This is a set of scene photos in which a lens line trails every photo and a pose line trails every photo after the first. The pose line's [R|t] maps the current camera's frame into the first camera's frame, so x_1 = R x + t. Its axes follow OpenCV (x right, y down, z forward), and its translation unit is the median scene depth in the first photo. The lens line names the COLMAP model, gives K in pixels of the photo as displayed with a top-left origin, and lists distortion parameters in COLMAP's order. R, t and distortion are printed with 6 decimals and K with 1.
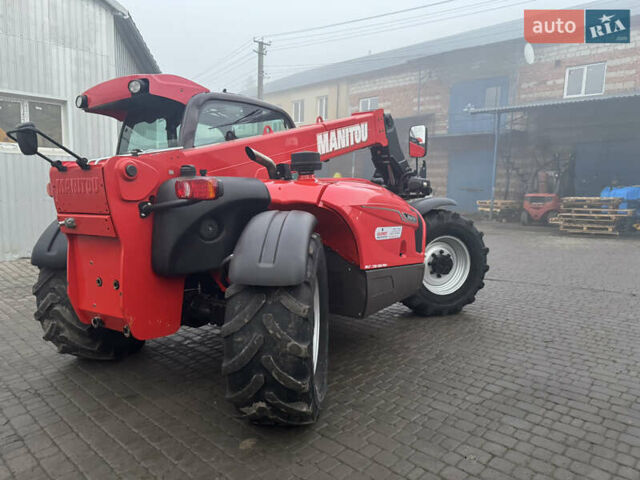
lens RADIAL K [[448.7, 0, 320.0], [0, 448.7, 240.0], [0, 0, 1]] dist [0.060307, -0.071350]
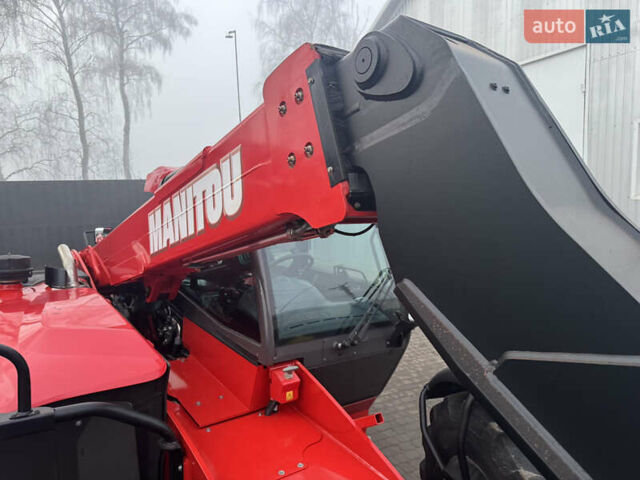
lens RADIAL K [[454.4, 0, 314.2], [0, 454.4, 236.1], [0, 0, 1]] dist [0.006290, -0.000970]
pose [[-0.345476, 0.069488, -0.935851, 0.366776], [-0.106044, 0.987976, 0.112505, -0.254269], [0.932417, 0.138109, -0.333953, 1.192093]]
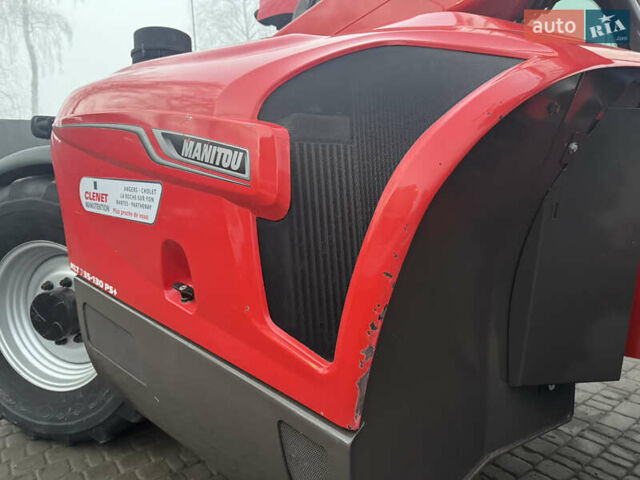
lens RADIAL K [[460.8, 0, 317.6], [0, 460.8, 239.4], [0, 0, 1]] dist [-0.009625, -0.005443]
pose [[-0.157939, 0.120704, -0.980044, 0.329630], [-0.099940, 0.985450, 0.137476, -0.033803], [0.982378, 0.119659, -0.143578, 0.853348]]
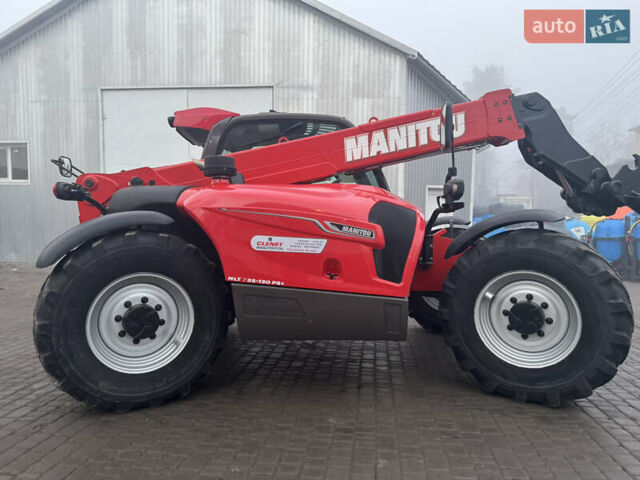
lens RADIAL K [[448.7, 0, 320.0], [0, 448.7, 240.0], [0, 0, 1]] dist [0.060307, -0.071350]
pose [[0.597298, 0.034932, -0.801259, 0.597638], [-0.098602, 0.994670, -0.030139, -0.004041], [0.795935, 0.097008, 0.597559, 0.398797]]
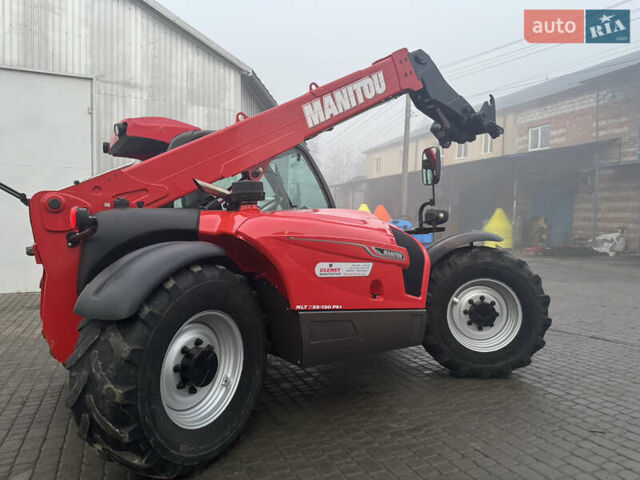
lens RADIAL K [[456.2, 0, 327.5], [0, 456.2, 225.9], [0, 0, 1]] dist [0.012151, -0.004217]
pose [[0.928949, -0.004213, -0.370184, 0.319337], [-0.038882, 0.993295, -0.108876, -0.002145], [0.368161, 0.115534, 0.922556, 0.121045]]
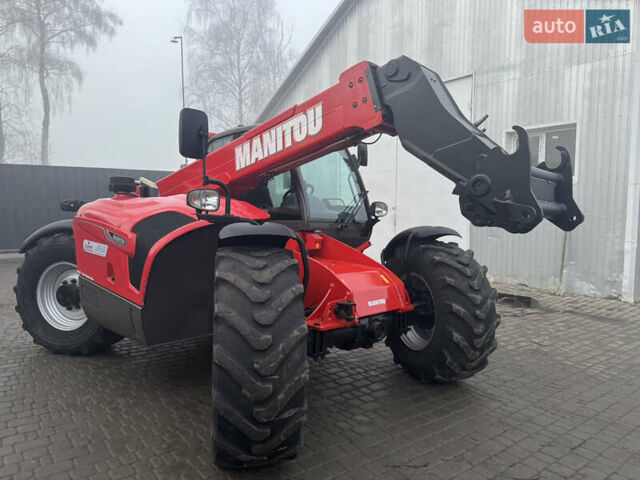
lens RADIAL K [[454.2, 0, 319.9], [0, 454.2, 235.6], [0, 0, 1]] dist [0.007385, -0.002682]
pose [[-0.149000, 0.041085, -0.987983, 0.768545], [-0.132011, 0.989366, 0.061051, -0.122603], [0.979986, 0.139521, -0.141992, 1.162321]]
